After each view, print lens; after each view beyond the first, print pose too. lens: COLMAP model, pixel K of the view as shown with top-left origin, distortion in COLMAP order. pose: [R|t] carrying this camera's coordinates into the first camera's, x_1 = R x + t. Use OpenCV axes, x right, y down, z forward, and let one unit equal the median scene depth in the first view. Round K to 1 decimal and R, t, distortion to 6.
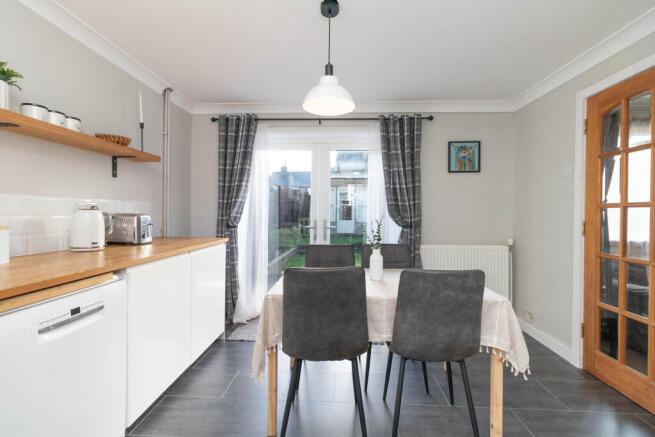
lens RADIAL K [[302.3, 0, 327.9], [0, 302.3, 213.8], [0, 0, 1]] dist [0.005326, 0.000510]
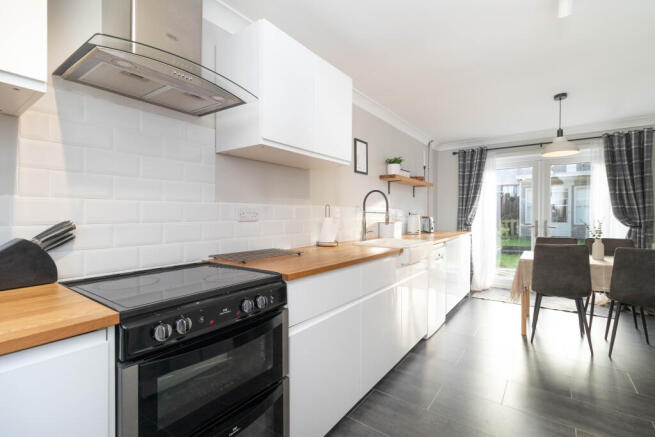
lens RADIAL K [[302.3, 0, 327.5], [0, 302.3, 214.5], [0, 0, 1]] dist [0.005326, 0.000510]
pose [[0.834229, -0.006426, -0.551381, -0.078771], [0.004295, 0.999977, -0.005155, -0.003583], [0.551402, 0.001932, 0.834238, -0.614585]]
